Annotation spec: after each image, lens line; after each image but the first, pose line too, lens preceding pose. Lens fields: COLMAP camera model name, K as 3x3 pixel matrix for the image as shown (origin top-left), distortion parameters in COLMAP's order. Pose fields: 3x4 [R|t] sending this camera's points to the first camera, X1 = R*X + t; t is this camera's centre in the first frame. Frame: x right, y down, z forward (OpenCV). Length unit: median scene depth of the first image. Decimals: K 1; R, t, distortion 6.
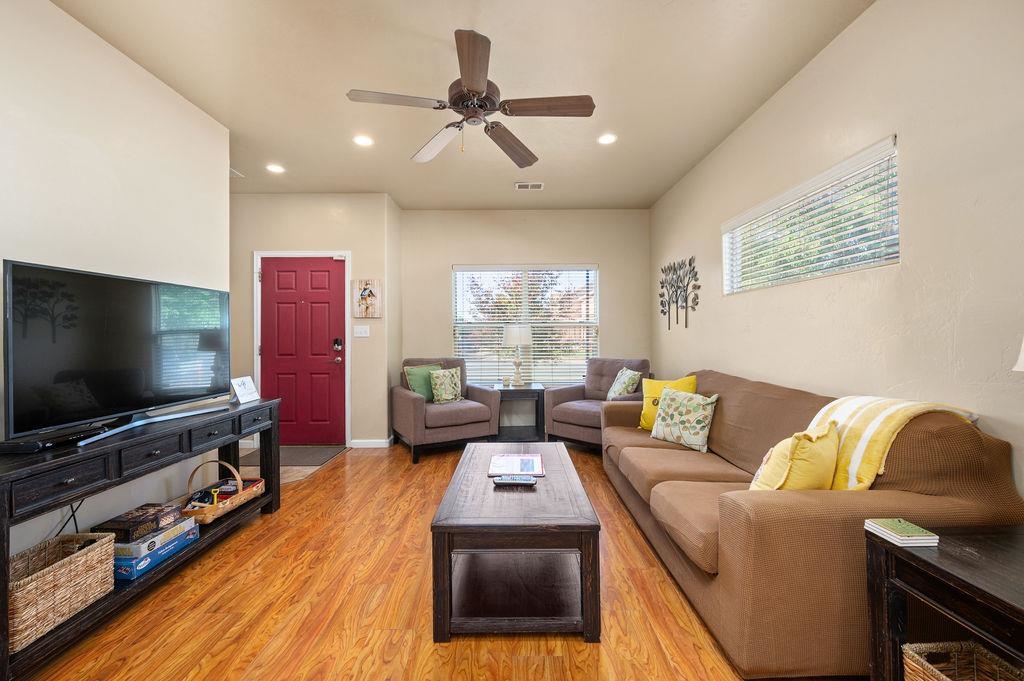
lens RADIAL K [[408.1, 0, 508.6], [0, 408.1, 331.0], [0, 0, 1]] dist [-0.001112, -0.000015]
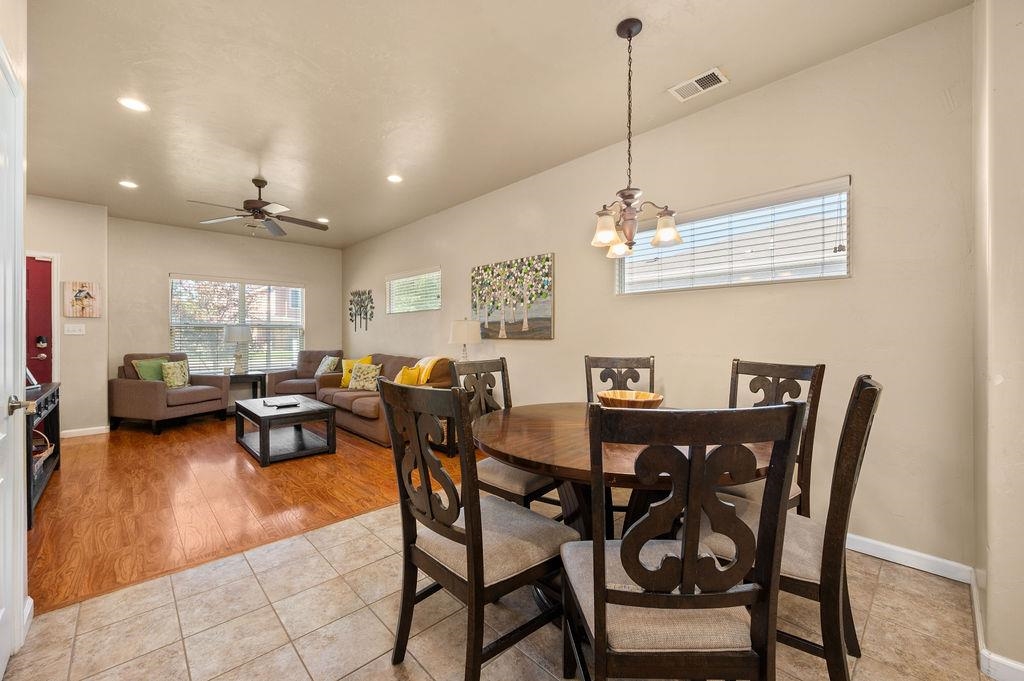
lens RADIAL K [[411.9, 0, 515.8], [0, 411.9, 334.1], [0, 0, 1]] dist [-0.001430, 0.000057]
pose [[0.716321, 0.007230, 0.697733, -0.320545], [-0.011320, 0.999935, 0.001260, -0.002073], [-0.697679, -0.008801, 0.716357, -0.676112]]
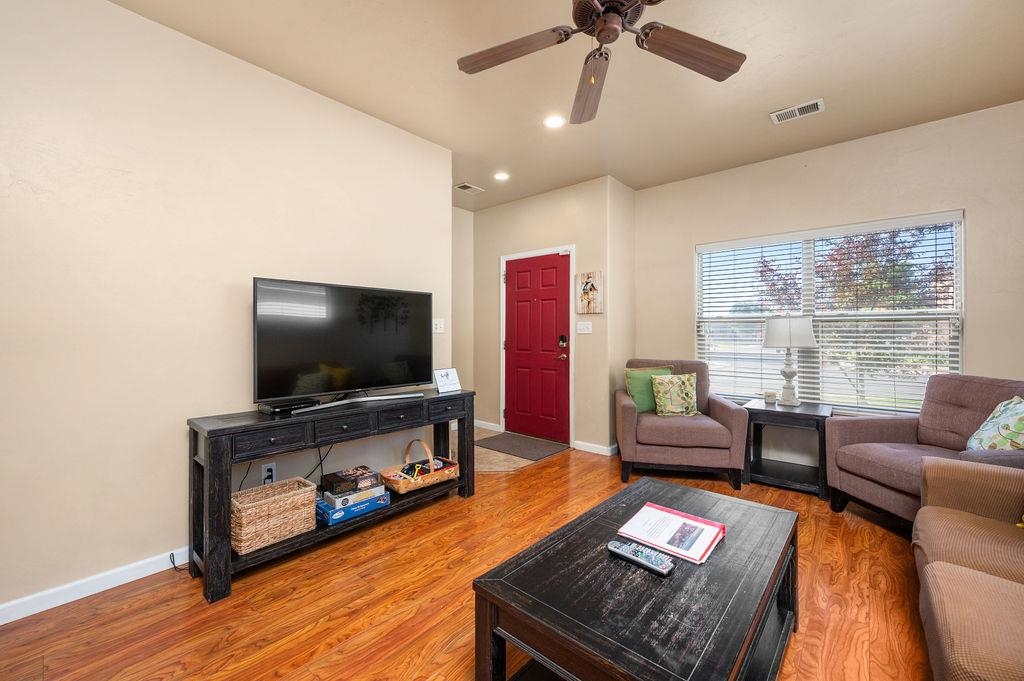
lens RADIAL K [[408.1, 0, 508.6], [0, 408.1, 331.0], [0, 0, 1]] dist [-0.001112, -0.000015]
pose [[0.753509, 0.005689, -0.657413, 0.147218], [0.000143, 0.999961, 0.008817, -0.000240], [0.657438, -0.006738, 0.753479, 0.193397]]
